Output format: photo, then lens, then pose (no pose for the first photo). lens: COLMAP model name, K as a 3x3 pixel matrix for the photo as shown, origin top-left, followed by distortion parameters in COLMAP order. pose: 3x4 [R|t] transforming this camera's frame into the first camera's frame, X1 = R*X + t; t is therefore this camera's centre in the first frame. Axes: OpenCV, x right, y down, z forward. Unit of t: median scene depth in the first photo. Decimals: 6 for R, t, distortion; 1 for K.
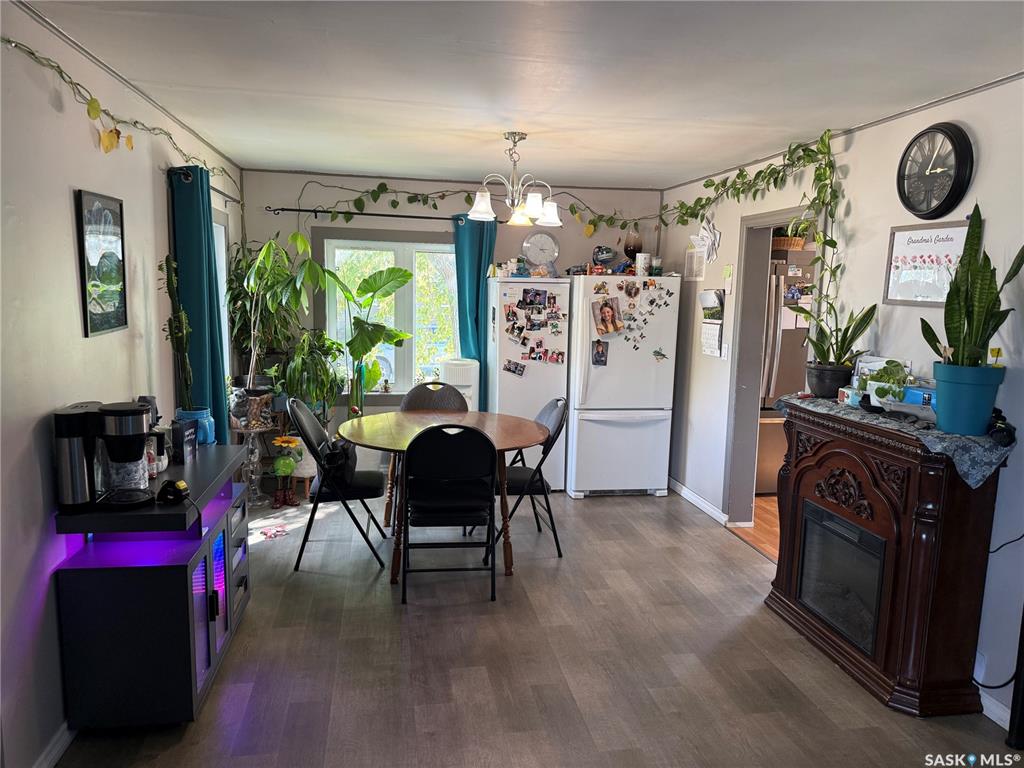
lens RADIAL K [[704.6, 0, 520.7], [0, 704.6, 391.2], [0, 0, 1]] dist [0.004392, -0.032830]
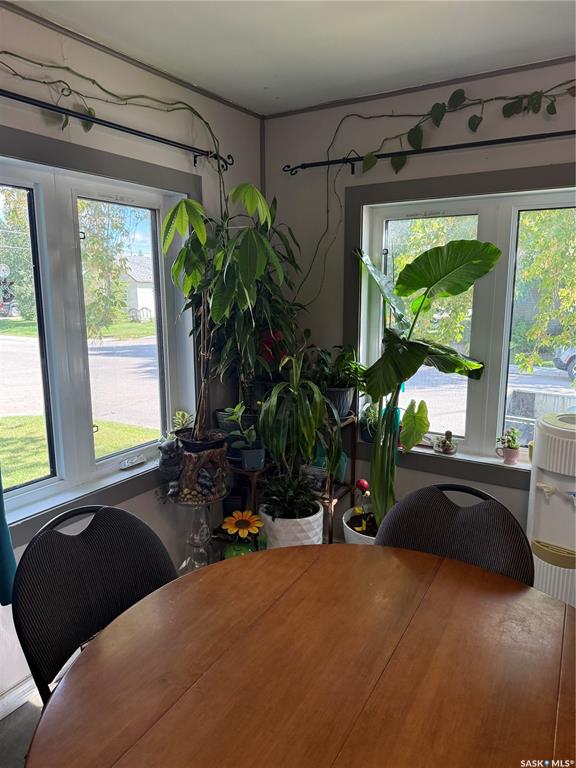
lens RADIAL K [[528.5, 0, 289.4], [0, 528.5, 381.2], [0, 0, 1]] dist [0.004392, -0.032830]
pose [[0.738178, 0.091019, -0.668438, 0.006656], [-0.075605, 0.995776, 0.052098, -0.078323], [0.670356, 0.012080, 0.741941, 0.616277]]
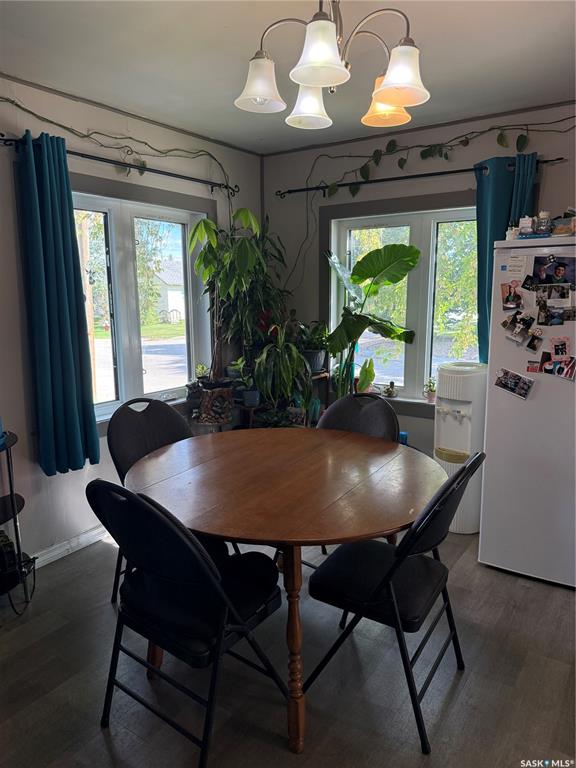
lens RADIAL K [[528.5, 0, 290.5], [0, 528.5, 389.3], [0, 0, 1]] dist [0.004392, -0.032830]
pose [[0.702691, 0.102026, -0.704142, 0.182018], [-0.080692, 0.994708, 0.063601, -0.040729], [0.706904, 0.012127, 0.707205, 0.504177]]
